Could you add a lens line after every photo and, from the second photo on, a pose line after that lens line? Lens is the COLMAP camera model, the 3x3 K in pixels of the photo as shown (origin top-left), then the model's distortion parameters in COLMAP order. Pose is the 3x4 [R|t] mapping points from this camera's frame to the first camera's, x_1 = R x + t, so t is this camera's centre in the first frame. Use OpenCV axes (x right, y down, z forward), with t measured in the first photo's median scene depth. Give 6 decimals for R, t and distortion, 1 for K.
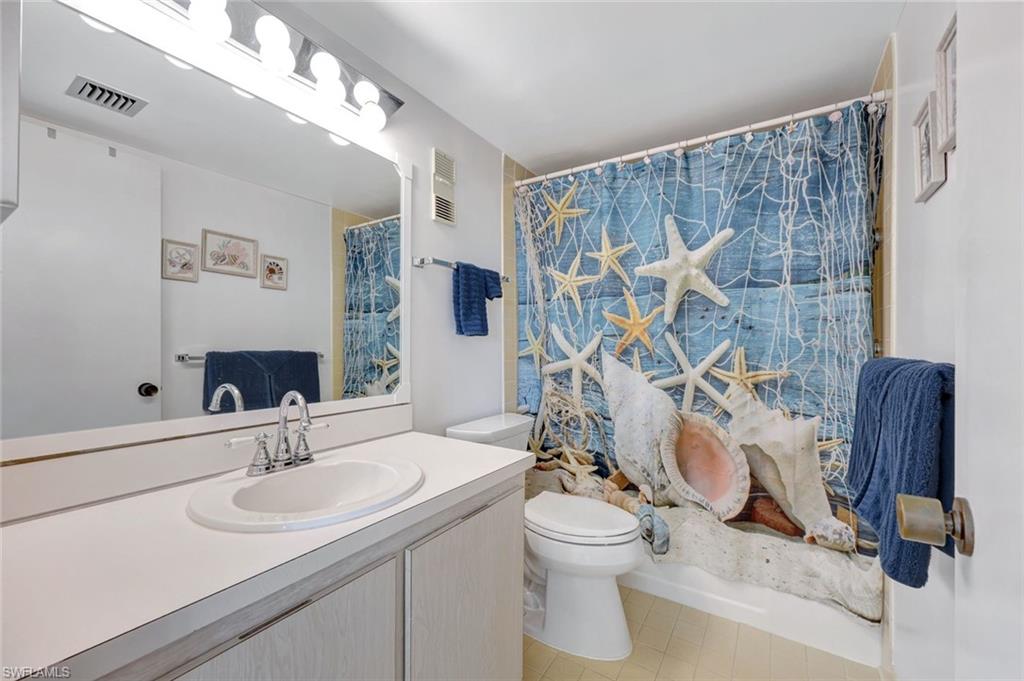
lens RADIAL K [[420.0, 0, 512.0], [0, 420.0, 340.5], [0, 0, 1]] dist [0.000626, 0.000036]
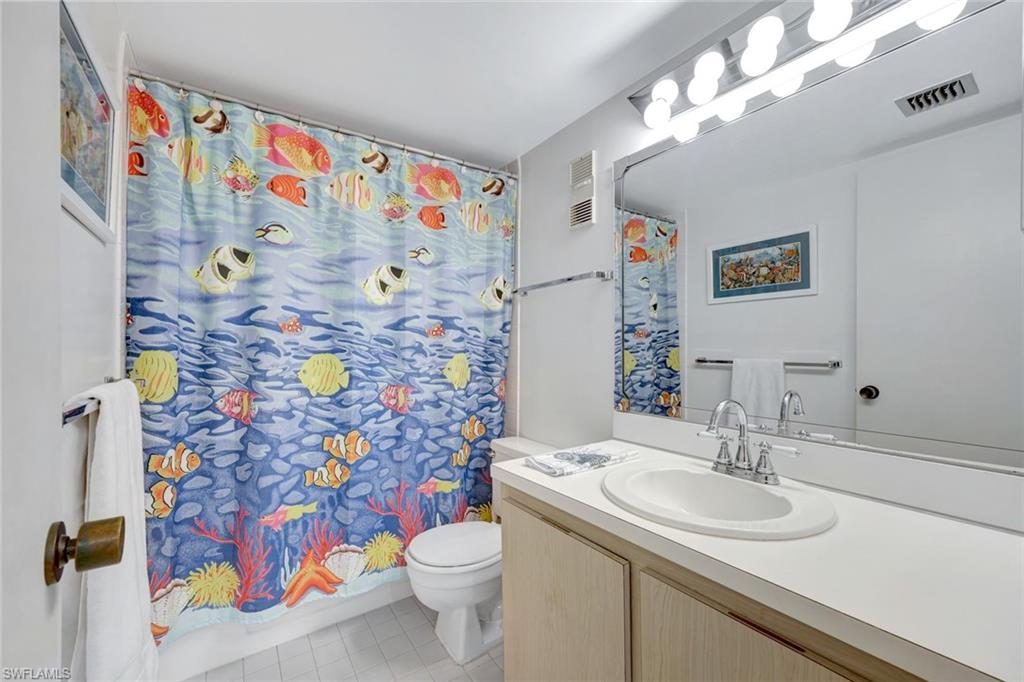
lens RADIAL K [[420.0, 0, 512.0], [0, 420.0, 341.0], [0, 0, 1]] dist [0.000626, 0.000036]
pose [[-0.365096, -0.025151, -0.930630, 0.575491], [0.013234, 0.999394, -0.032201, 0.012532], [0.930876, -0.024072, -0.364542, 0.851289]]
